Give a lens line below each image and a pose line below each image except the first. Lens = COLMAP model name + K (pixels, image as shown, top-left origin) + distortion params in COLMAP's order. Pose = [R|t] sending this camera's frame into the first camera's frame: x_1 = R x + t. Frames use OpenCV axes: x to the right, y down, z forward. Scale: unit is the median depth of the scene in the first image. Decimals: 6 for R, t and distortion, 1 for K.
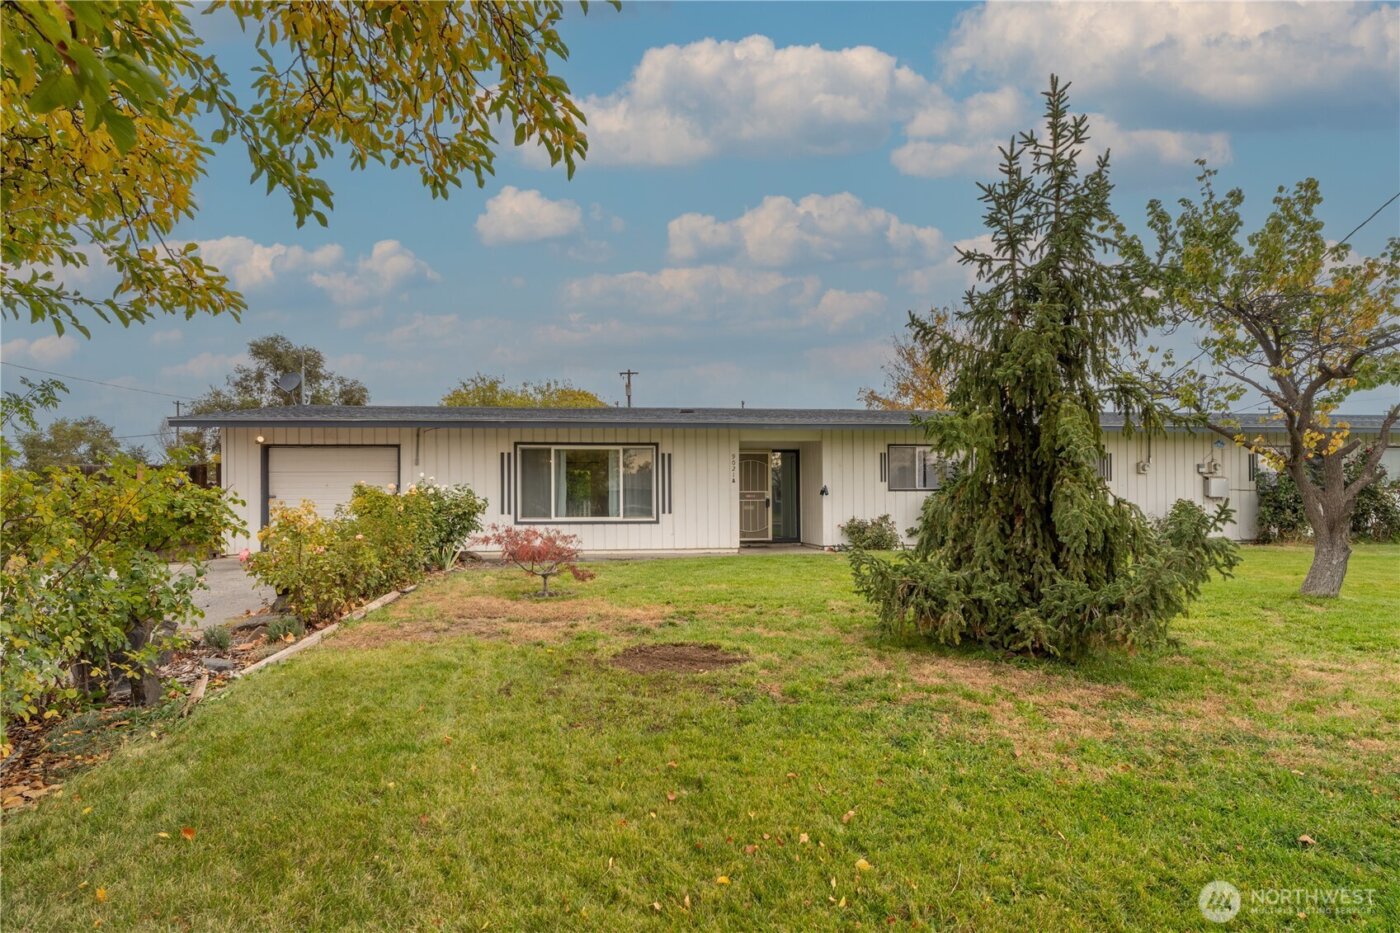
lens RADIAL K [[729.5, 0, 697.7], [0, 729.5, 481.9], [0, 0, 1]] dist [-0.005870, 0.000125]
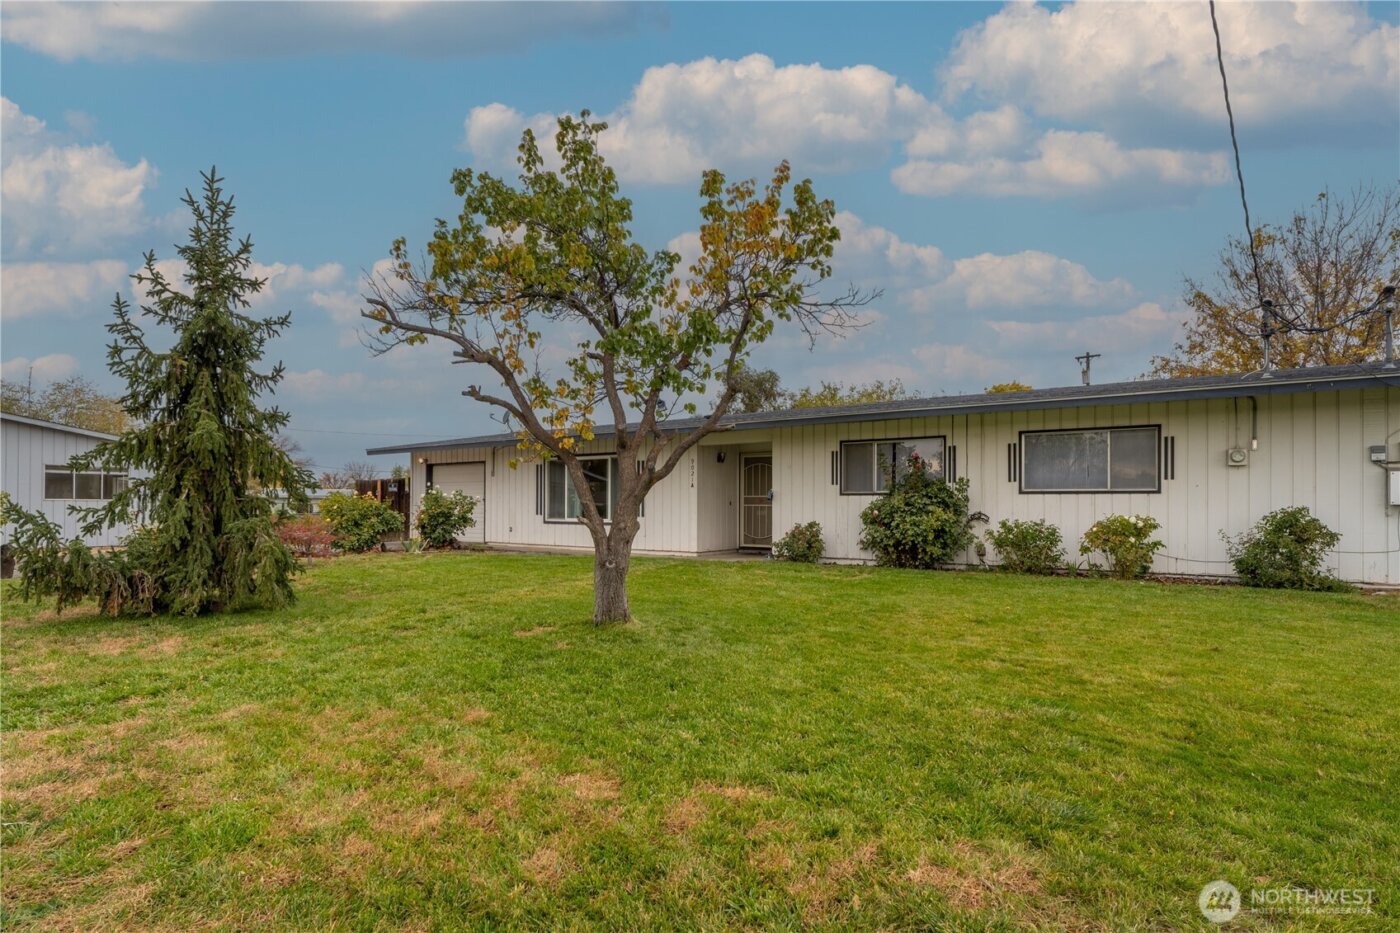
lens RADIAL K [[729.5, 0, 666.8], [0, 729.5, 484.7], [0, 0, 1]] dist [-0.005870, 0.000125]
pose [[0.741108, -0.011349, -0.671290, 0.896748], [0.010314, 0.999932, -0.005519, 0.003657], [0.671306, -0.002834, 0.741174, 0.292285]]
